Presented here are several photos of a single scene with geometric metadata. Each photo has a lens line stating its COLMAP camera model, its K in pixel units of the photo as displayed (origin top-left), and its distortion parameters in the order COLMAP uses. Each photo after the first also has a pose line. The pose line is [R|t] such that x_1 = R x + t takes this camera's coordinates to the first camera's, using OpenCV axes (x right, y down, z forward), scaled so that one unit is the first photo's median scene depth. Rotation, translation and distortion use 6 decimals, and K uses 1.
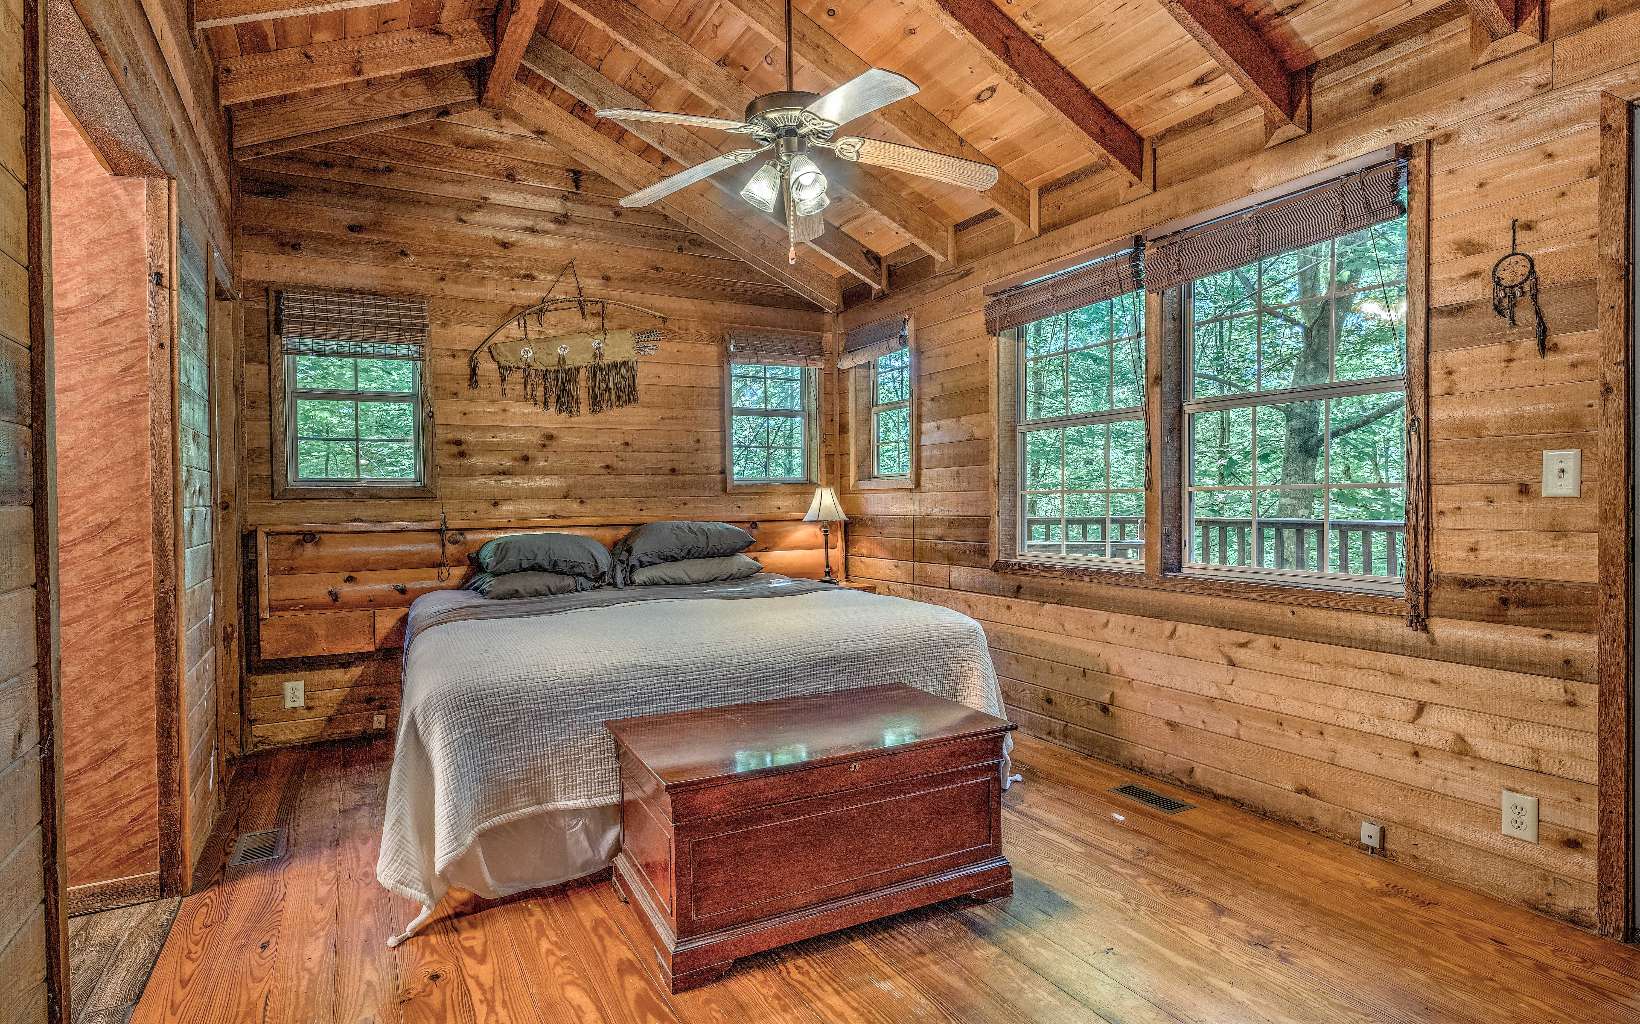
lens RADIAL K [[849.8, 0, 816.1], [0, 849.8, 508.3], [0, 0, 1]] dist [0.002763, 0.000293]
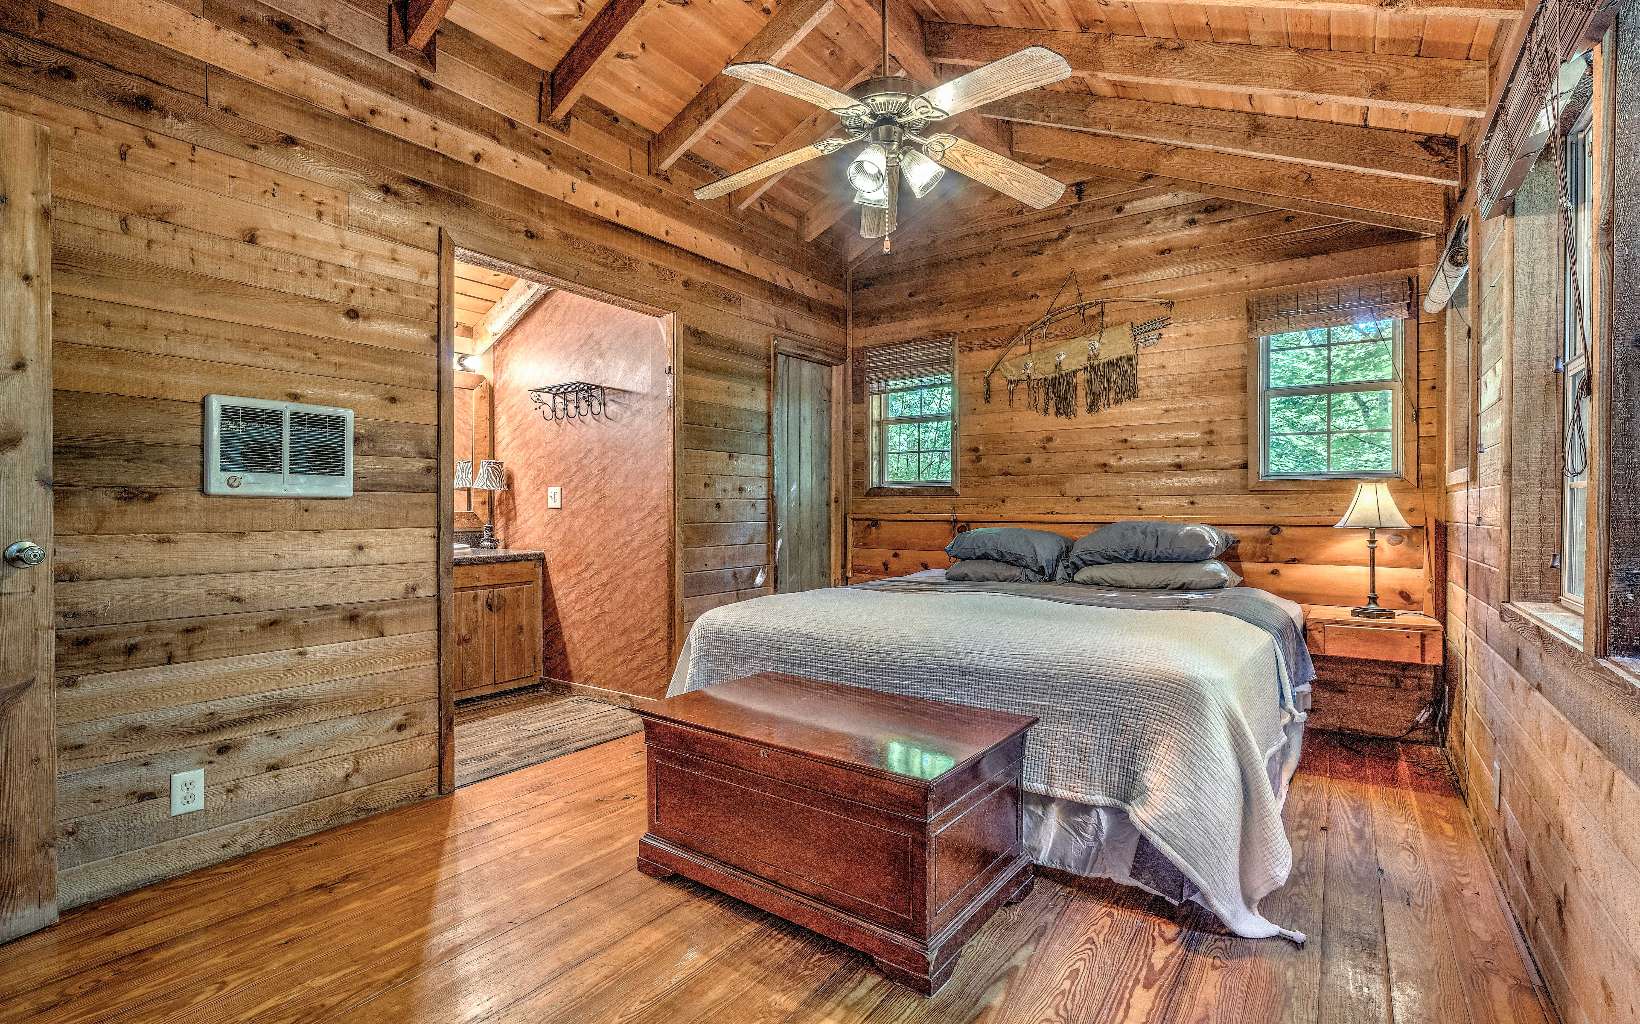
lens RADIAL K [[754.6, 0, 817.3], [0, 754.6, 511.0], [0, 0, 1]] dist [-0.000592, 0.000004]
pose [[0.443264, 0.020866, -0.896148, 0.435731], [-0.016406, 0.999750, 0.015164, -0.002724], [0.896241, 0.007981, 0.443496, 0.321646]]
